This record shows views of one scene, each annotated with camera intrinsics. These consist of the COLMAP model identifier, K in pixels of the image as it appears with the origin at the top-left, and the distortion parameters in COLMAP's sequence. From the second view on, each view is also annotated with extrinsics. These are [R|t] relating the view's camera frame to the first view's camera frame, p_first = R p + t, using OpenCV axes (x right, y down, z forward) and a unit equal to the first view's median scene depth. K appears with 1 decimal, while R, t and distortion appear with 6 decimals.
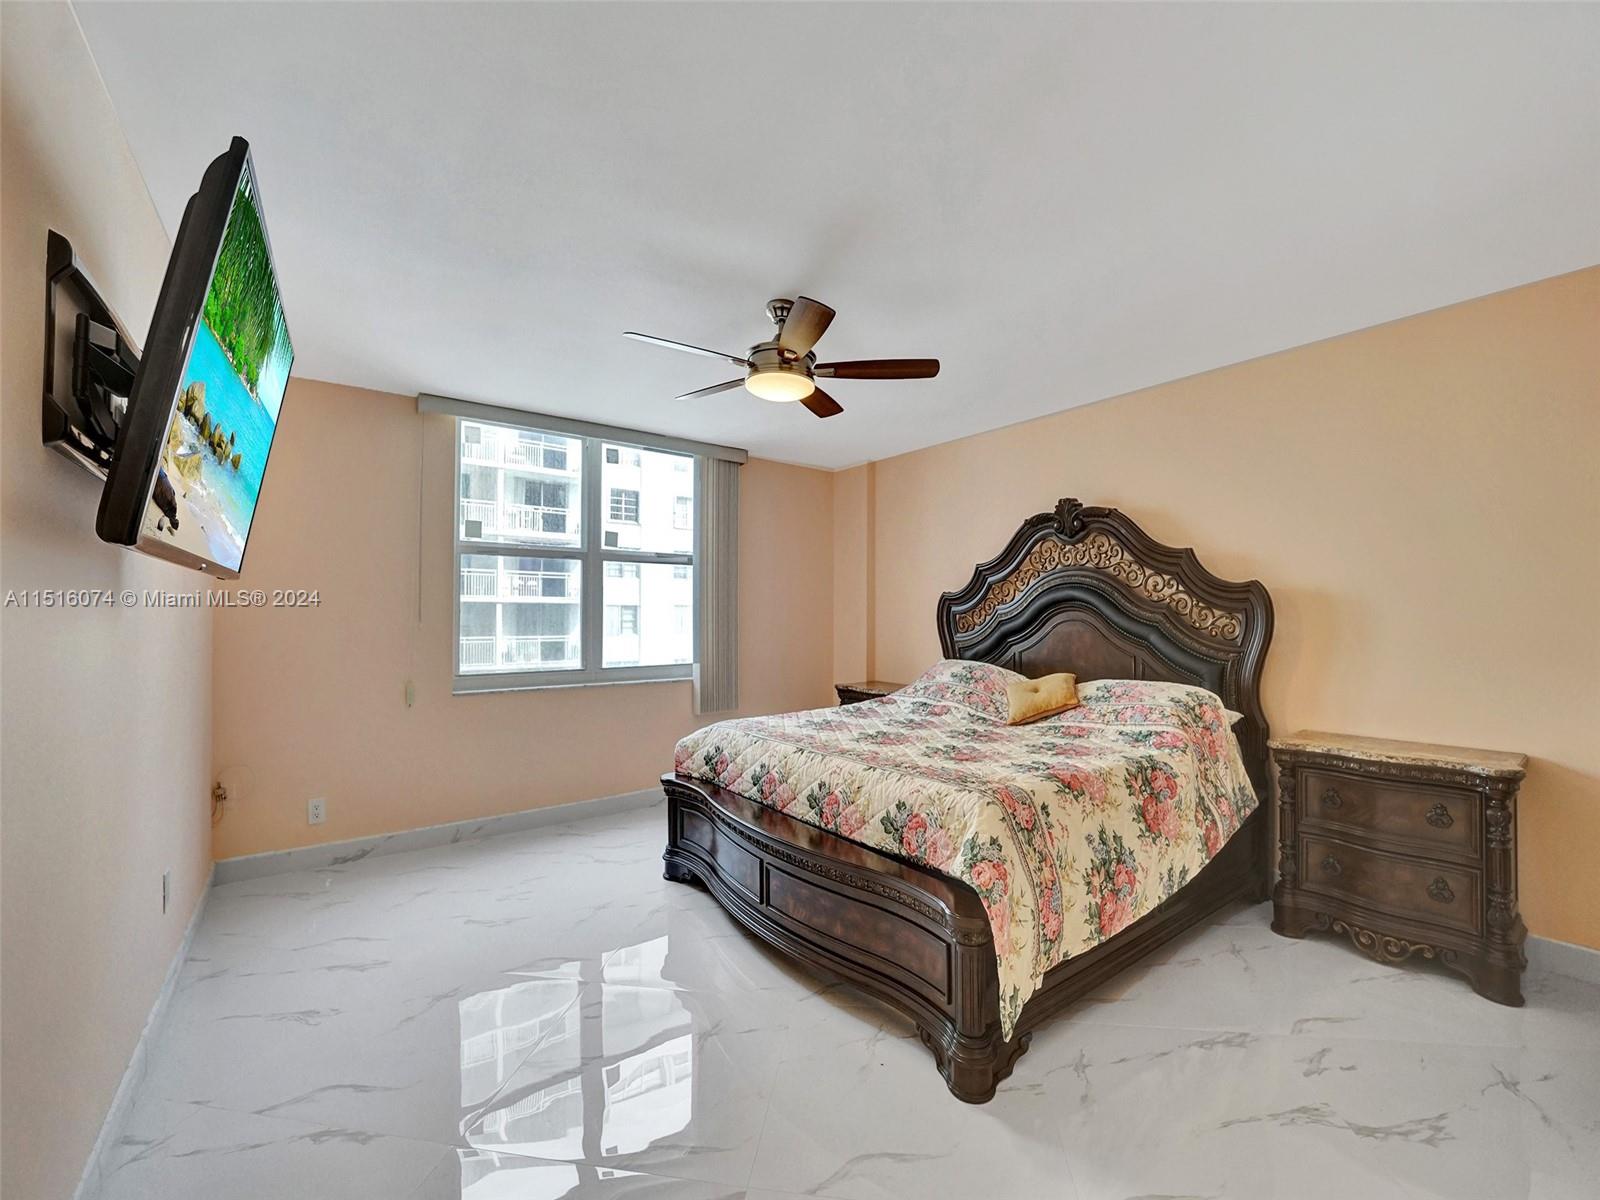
lens RADIAL K [[657.1, 0, 798.7], [0, 657.1, 612.1], [0, 0, 1]] dist [-0.024955, 0.000400]
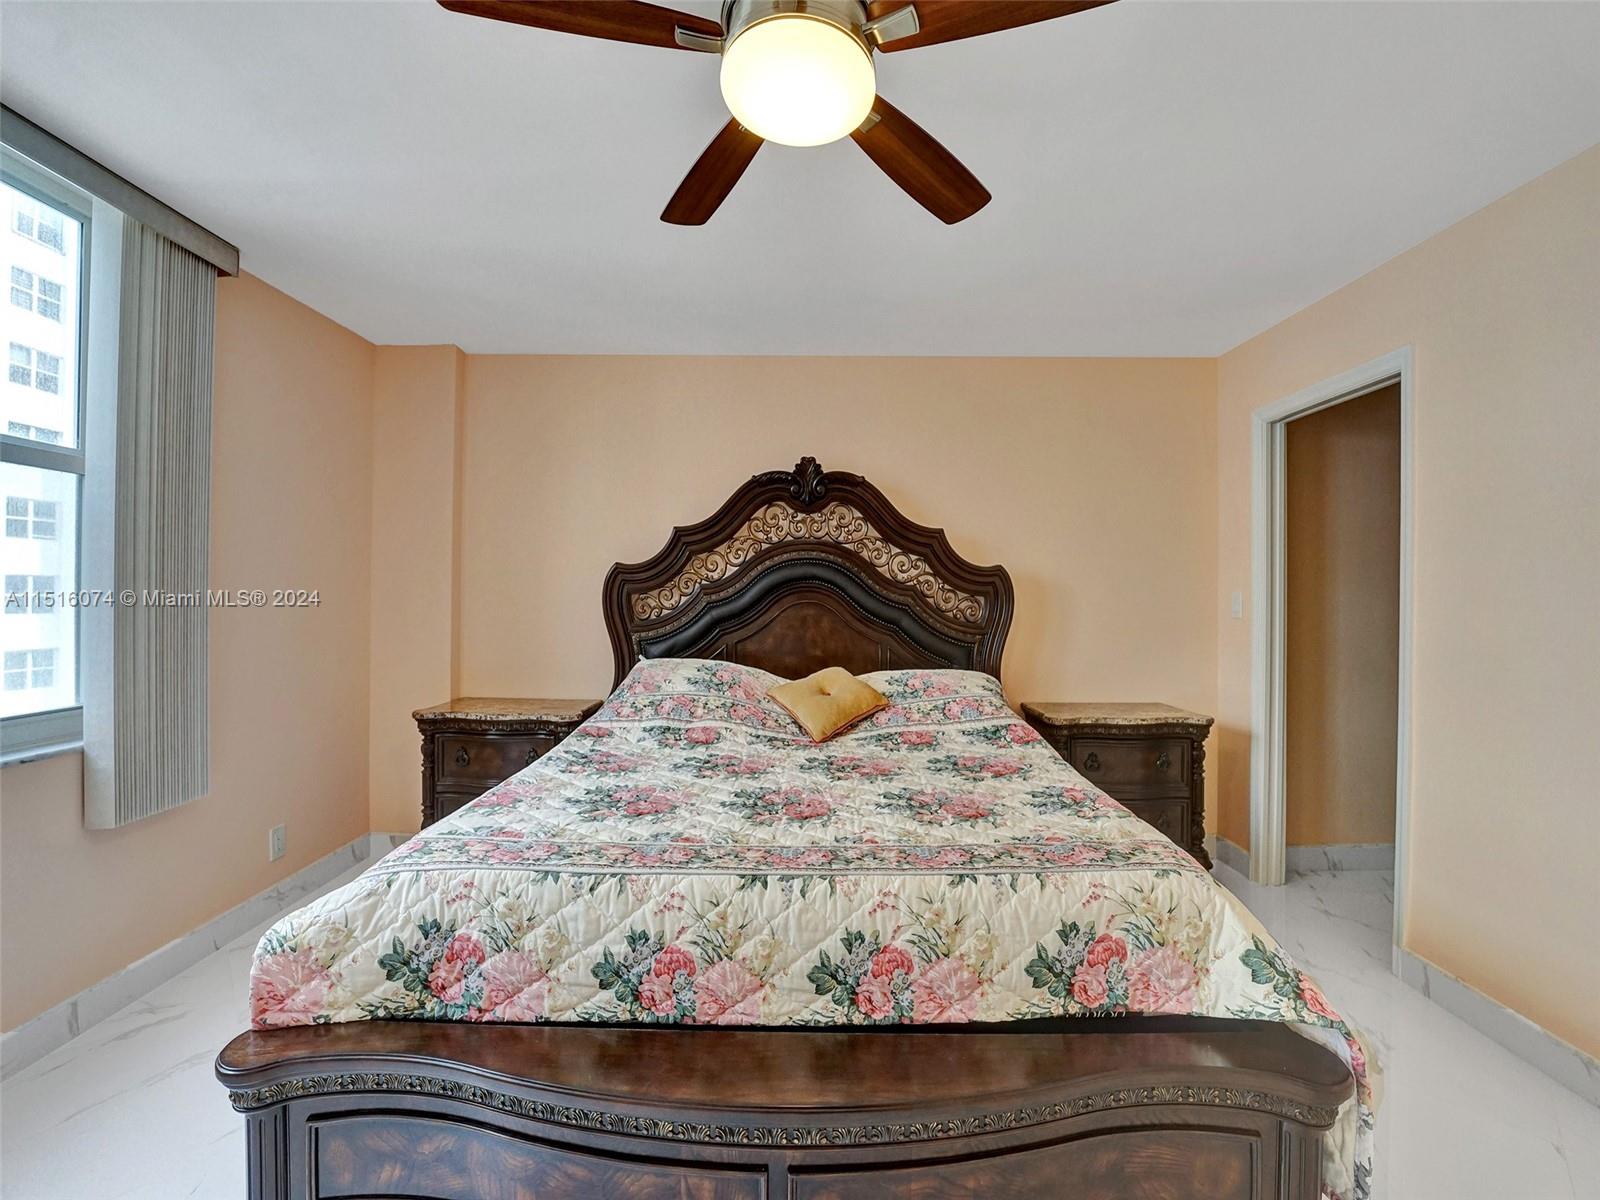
lens RADIAL K [[651.2, 0, 800.0], [0, 651.2, 600.0], [0, 0, 1]] dist [-0.025115, 0.000453]
pose [[0.600956, 0.000920, 0.799281, -0.299302], [-0.012227, 0.999893, 0.008042, 0.002760], [-0.799188, -0.014606, 0.600903, 0.584541]]
